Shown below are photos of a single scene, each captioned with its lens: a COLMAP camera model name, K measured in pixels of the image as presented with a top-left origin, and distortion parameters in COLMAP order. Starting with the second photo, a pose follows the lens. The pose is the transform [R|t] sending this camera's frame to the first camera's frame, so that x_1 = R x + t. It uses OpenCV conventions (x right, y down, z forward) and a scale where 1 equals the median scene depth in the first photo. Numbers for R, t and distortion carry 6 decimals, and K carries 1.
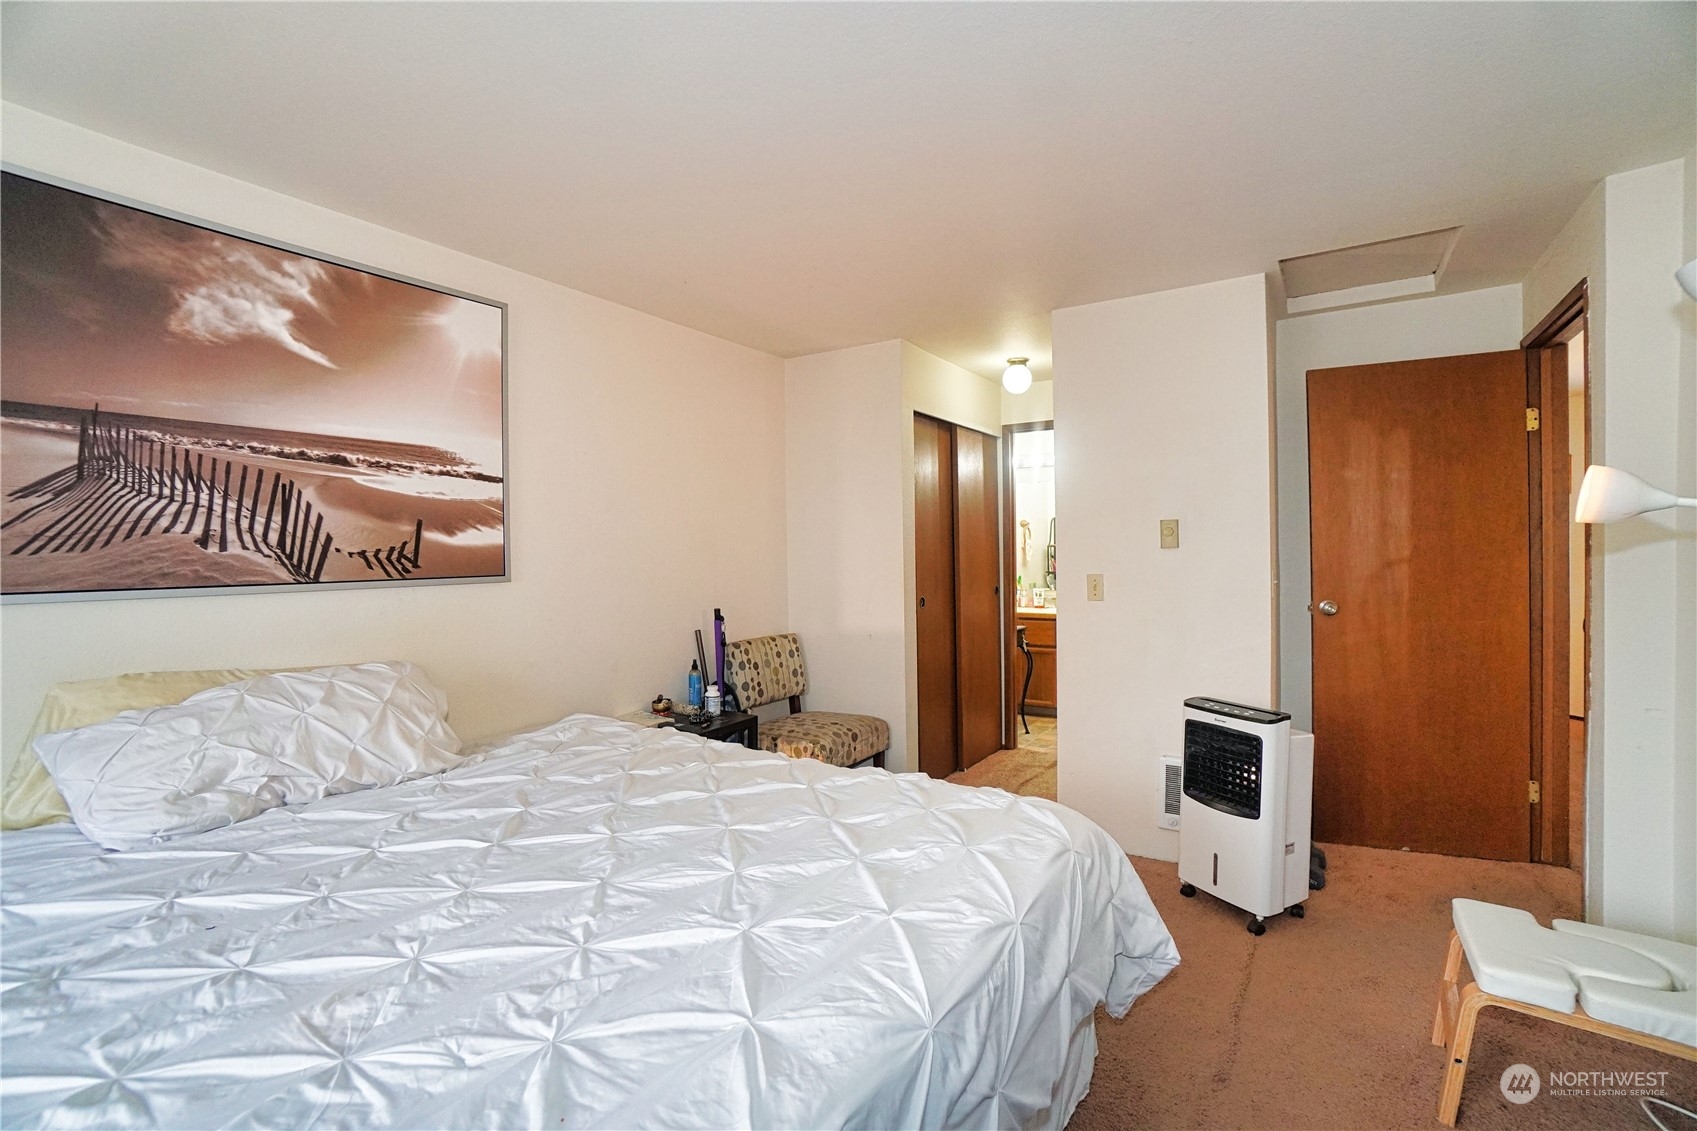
lens RADIAL K [[729.1, 0, 847.4], [0, 729.1, 562.5], [0, 0, 1]] dist [0.001980, 0.000389]
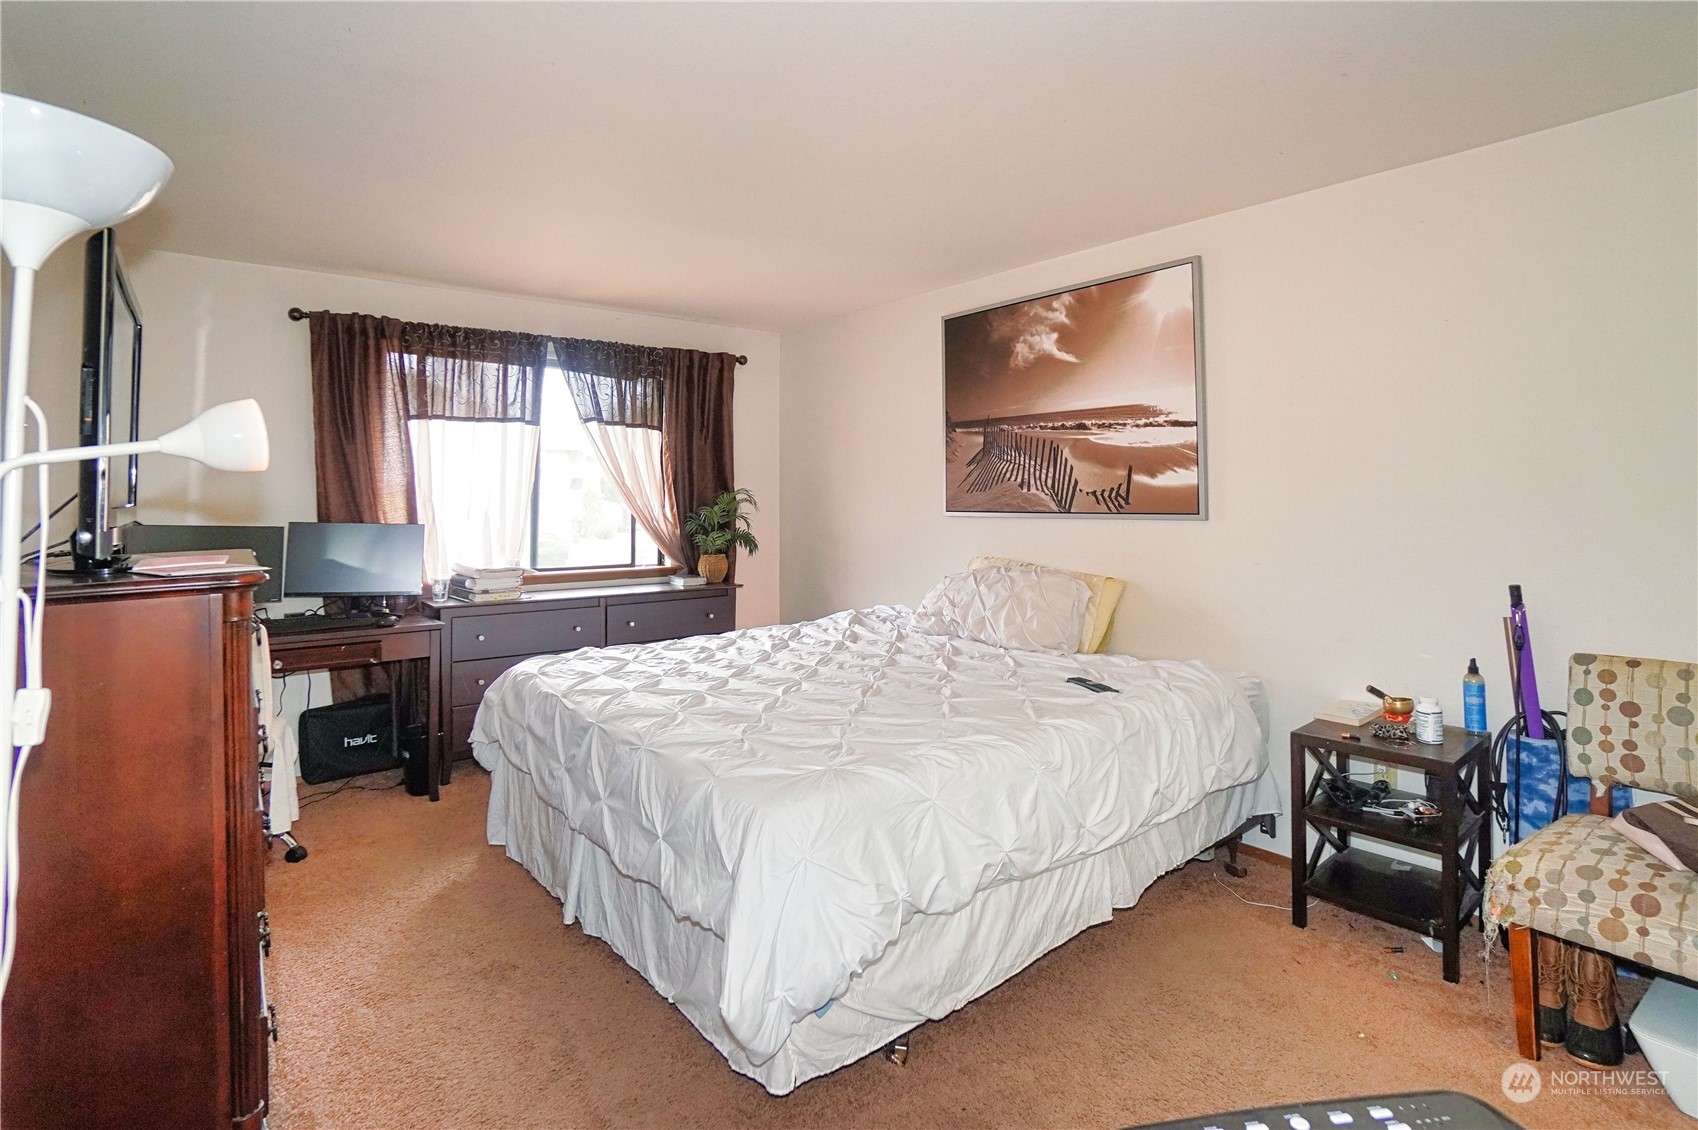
lens RADIAL K [[729.5, 0, 834.5], [0, 729.5, 471.0], [0, 0, 1]] dist [0.001980, 0.000389]
pose [[-0.210953, -0.015201, -0.977378, 0.764429], [-0.000474, 0.999881, -0.015449, -0.031861], [0.977496, -0.002796, -0.210935, 0.817360]]
